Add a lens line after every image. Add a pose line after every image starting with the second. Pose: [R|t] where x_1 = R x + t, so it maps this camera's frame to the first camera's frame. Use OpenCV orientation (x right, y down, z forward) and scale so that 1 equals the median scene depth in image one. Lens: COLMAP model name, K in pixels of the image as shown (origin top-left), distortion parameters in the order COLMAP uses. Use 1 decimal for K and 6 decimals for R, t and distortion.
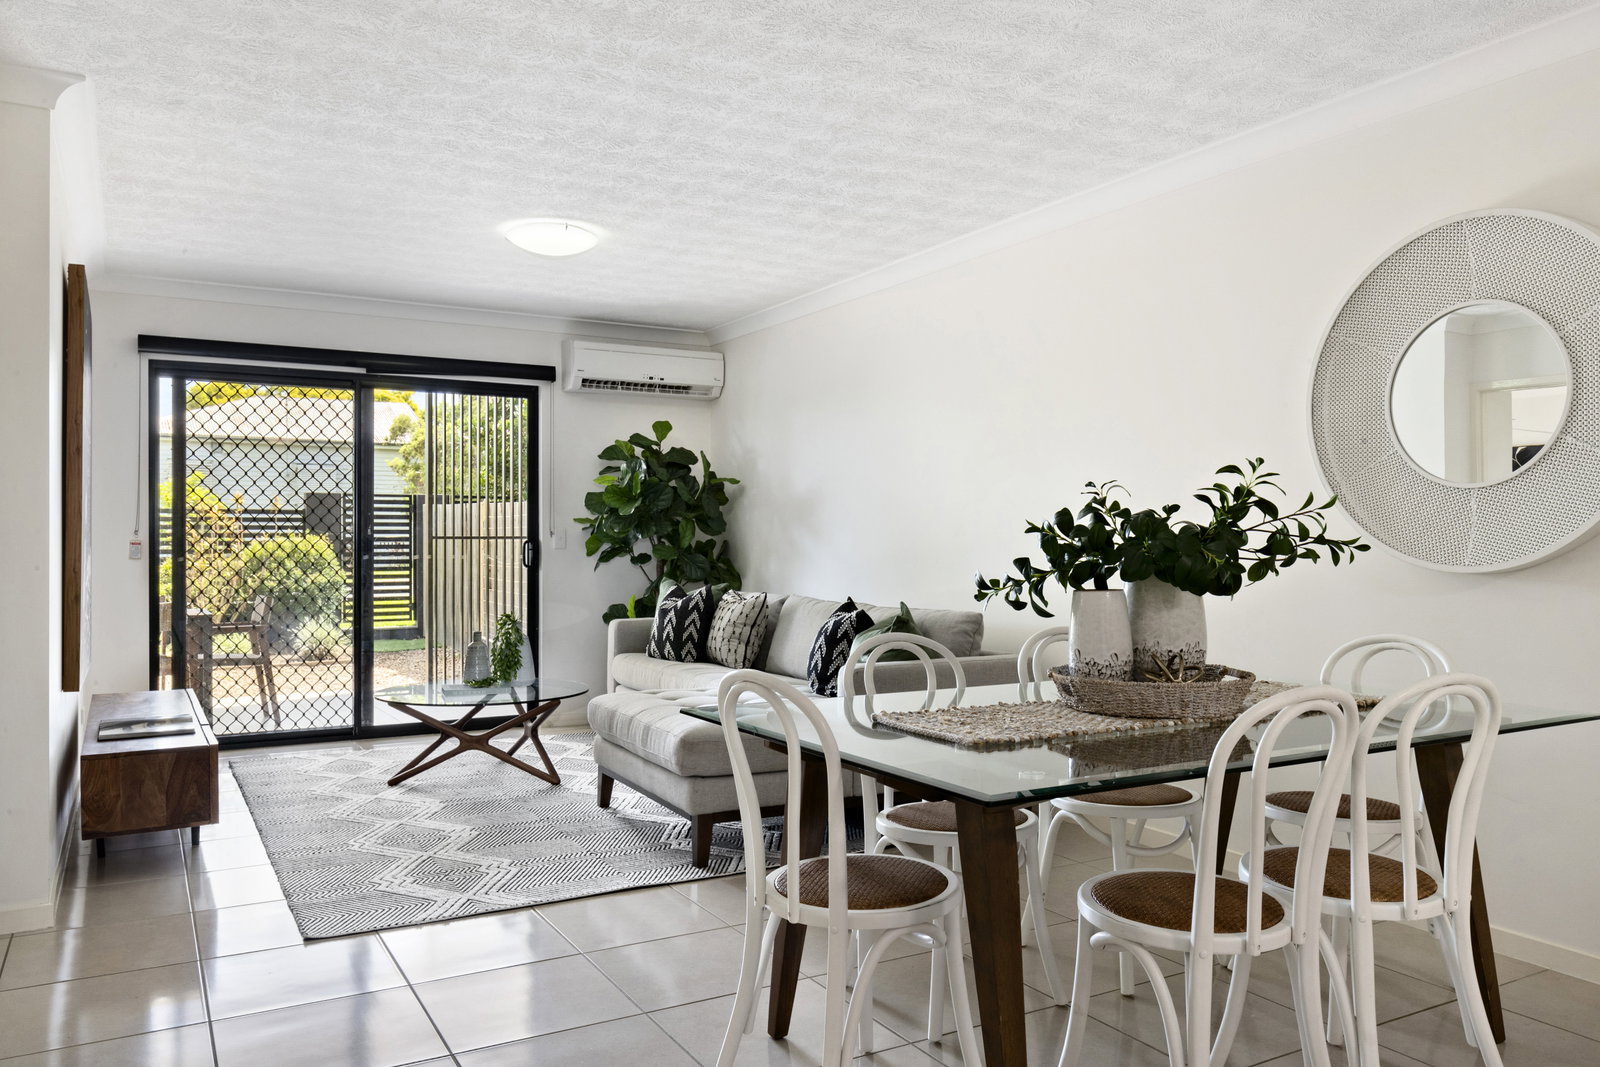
lens RADIAL K [[1878.4, 0, 800.0], [0, 1878.4, 533.5], [0, 0, 1]] dist [0.002092, -0.006041]
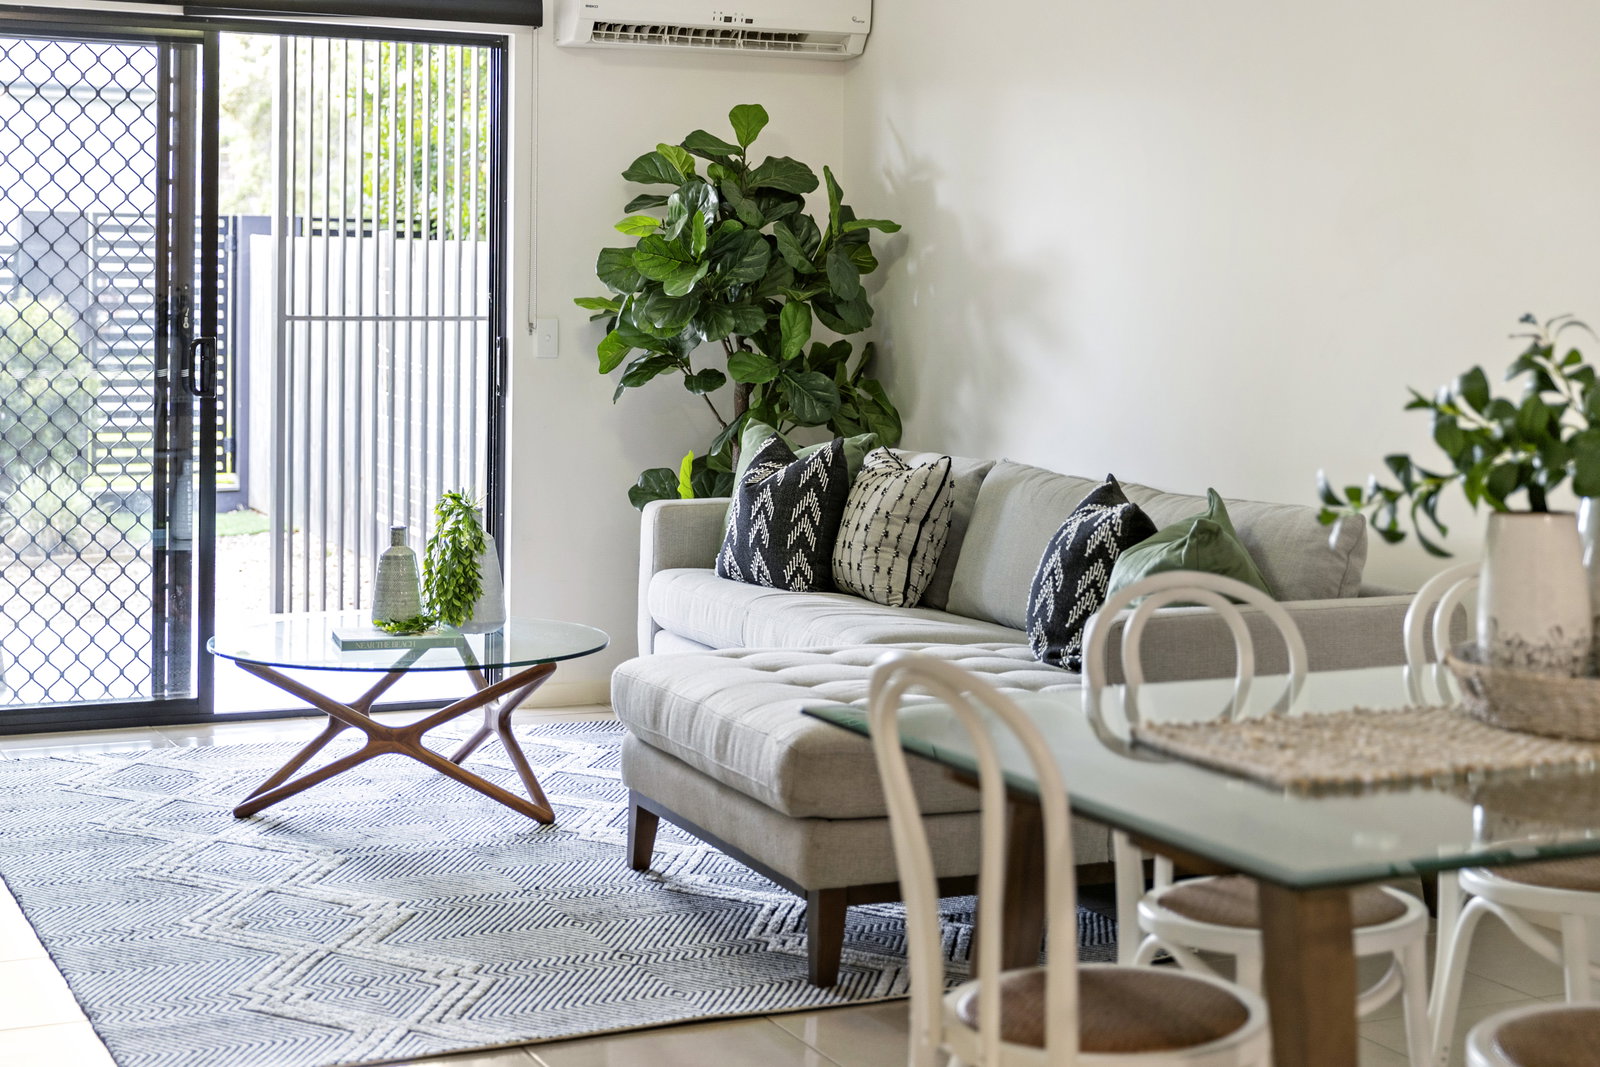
lens RADIAL K [[2521.5, 0, 798.3], [0, 2521.5, 443.7], [0, 0, 1]] dist [-0.028450, -0.026400]
pose [[0.996757, 0.011952, -0.079573, -0.004362], [-0.014223, 0.999506, -0.028034, 0.044749], [0.079198, 0.029075, 0.996435, 0.290515]]
